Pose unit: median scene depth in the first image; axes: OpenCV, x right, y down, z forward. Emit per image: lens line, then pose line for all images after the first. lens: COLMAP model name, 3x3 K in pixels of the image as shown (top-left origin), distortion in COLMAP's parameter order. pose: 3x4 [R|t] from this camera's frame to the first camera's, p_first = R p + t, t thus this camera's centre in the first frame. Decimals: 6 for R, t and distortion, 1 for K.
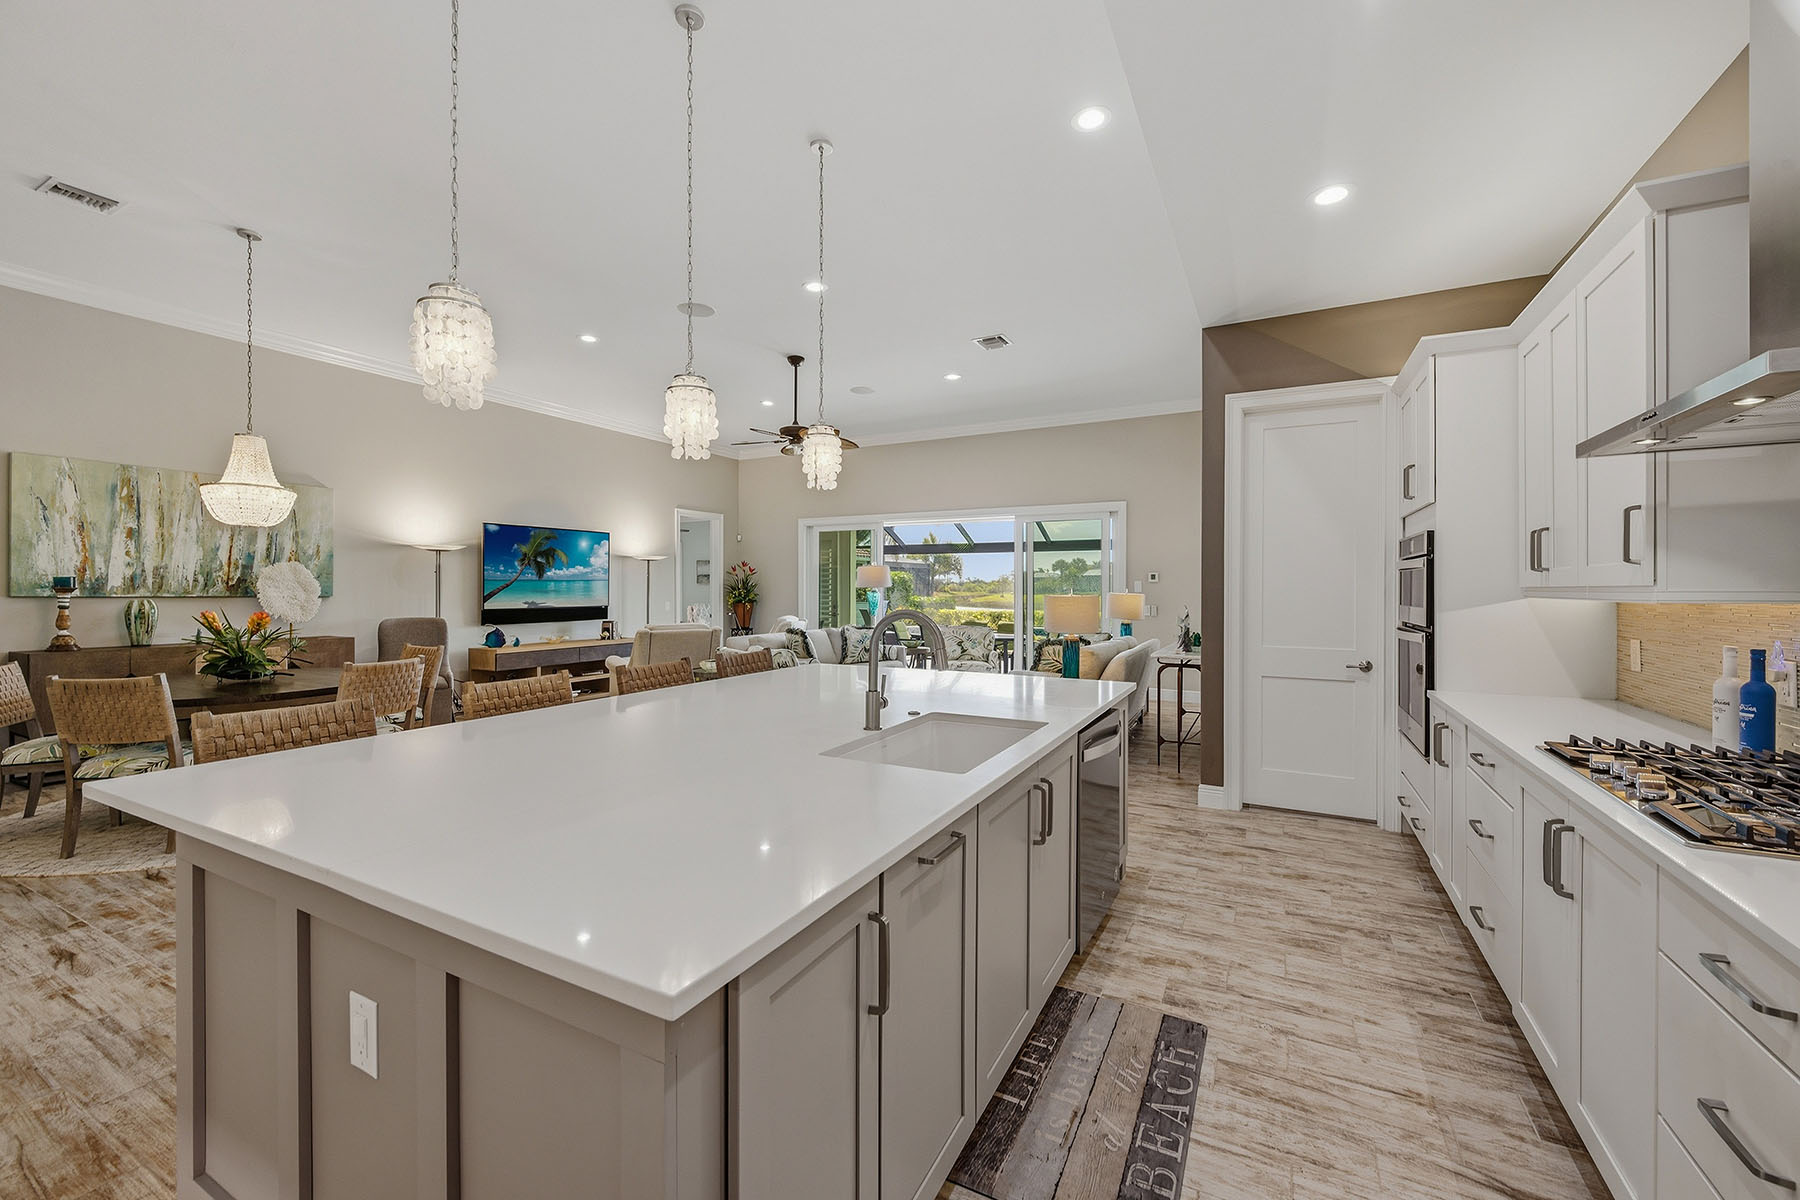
lens RADIAL K [[722.6, 0, 898.6], [0, 722.6, 587.3], [0, 0, 1]] dist [-0.000483, 0.000399]
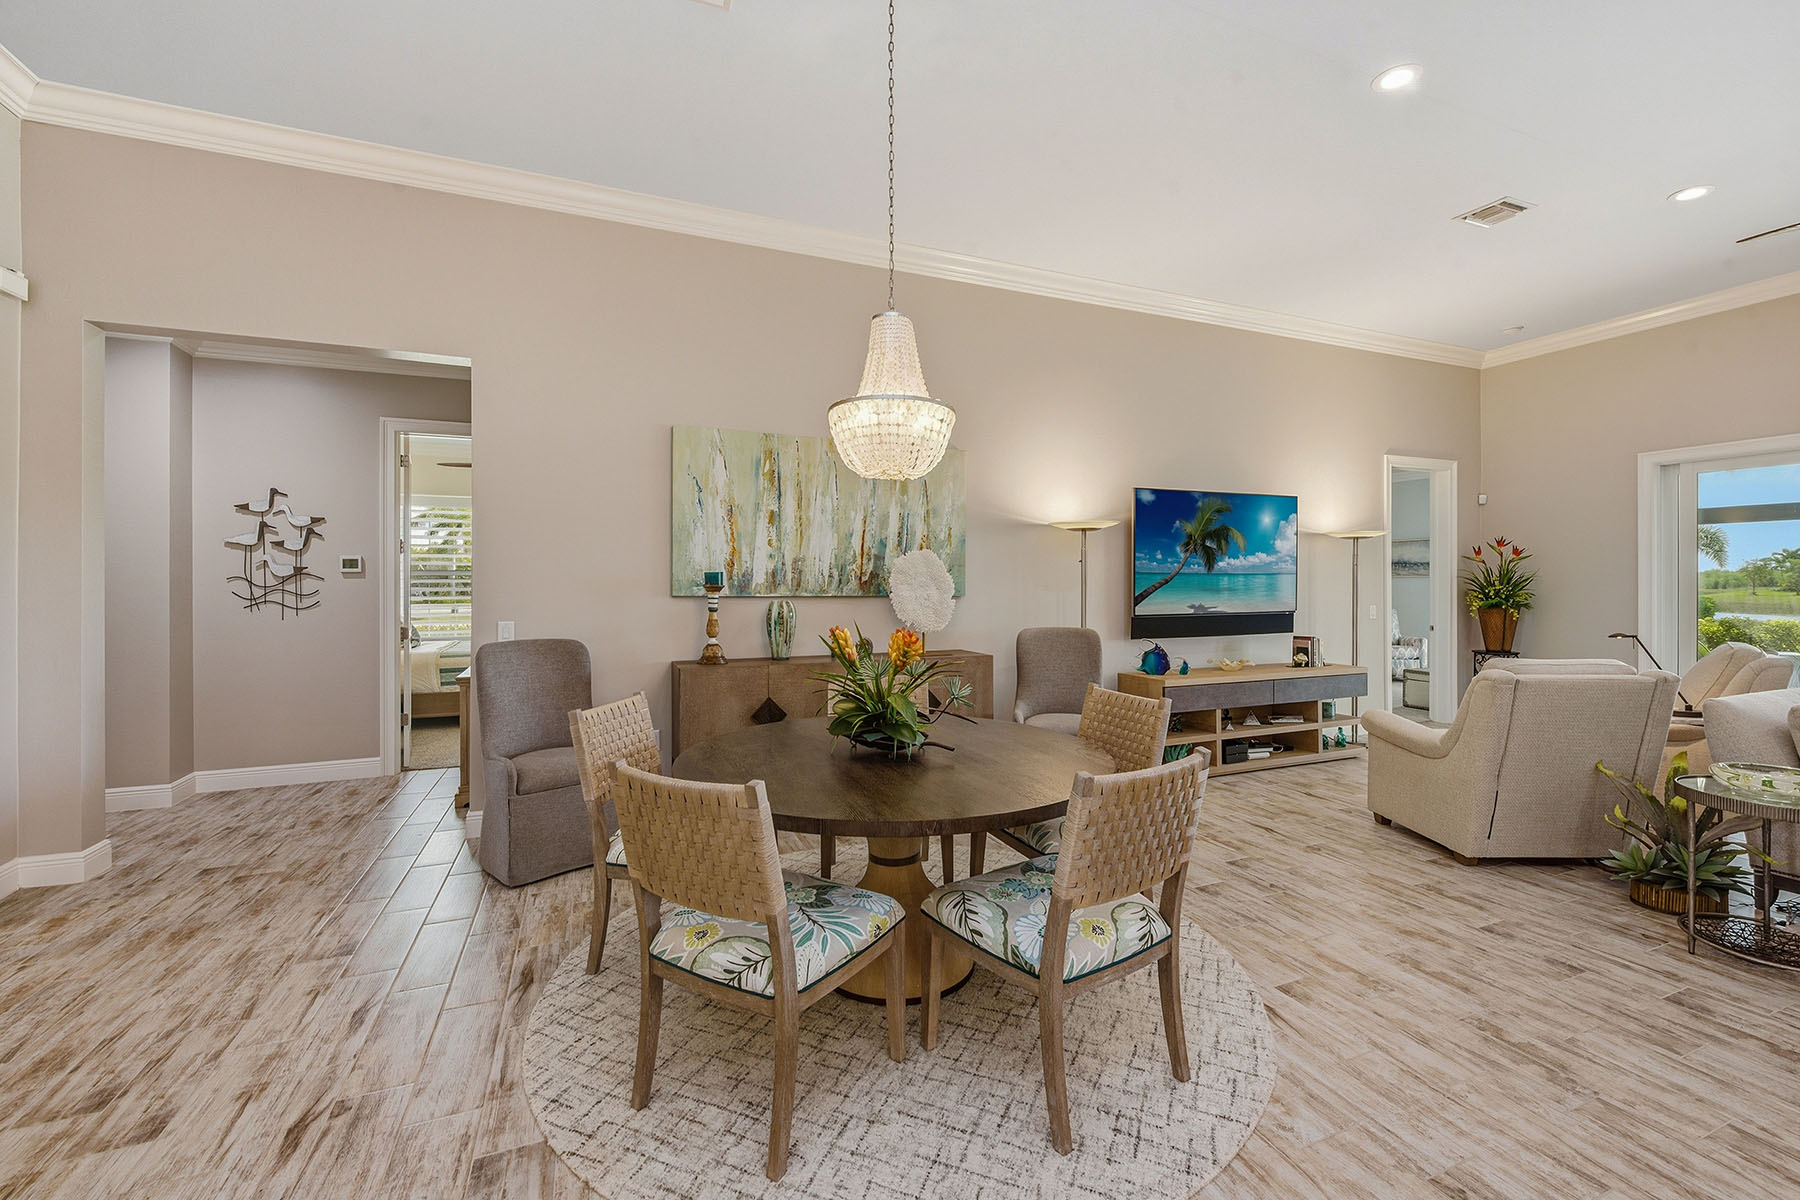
lens RADIAL K [[742.7, 0, 901.1], [0, 742.7, 580.8], [0, 0, 1]] dist [-0.001218, -0.000093]
pose [[0.771340, -0.002841, -0.636417, -0.376069], [0.001683, 0.999996, -0.002423, -0.001927], [0.636421, 0.000798, 0.771342, 0.400134]]
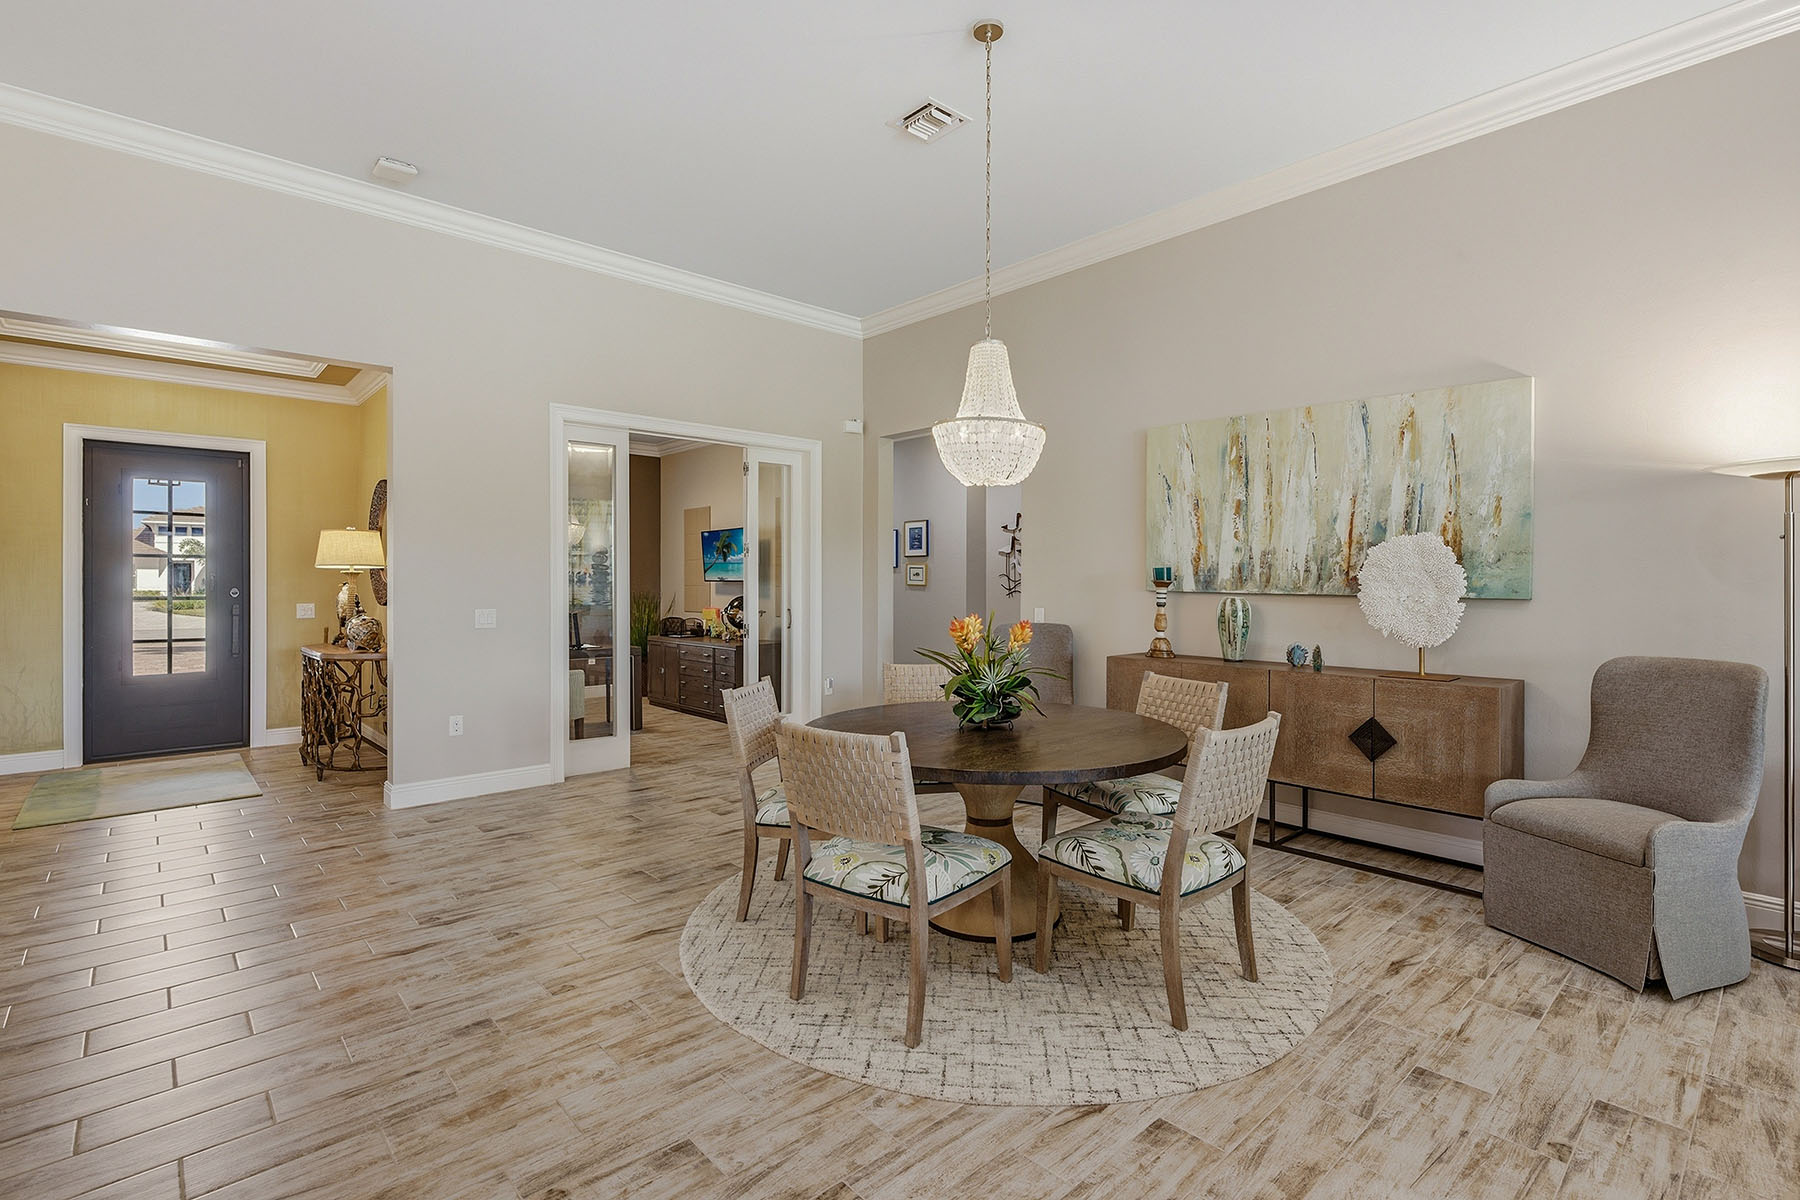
lens RADIAL K [[820.4, 0, 902.3], [0, 820.4, 590.1], [0, 0, 1]] dist [0.000037, 0.000070]
pose [[-0.333528, 0.011539, -0.942669, -0.135078], [-0.000847, 0.999921, 0.012540, -0.000417], [0.942740, 0.004981, -0.333492, 0.843327]]
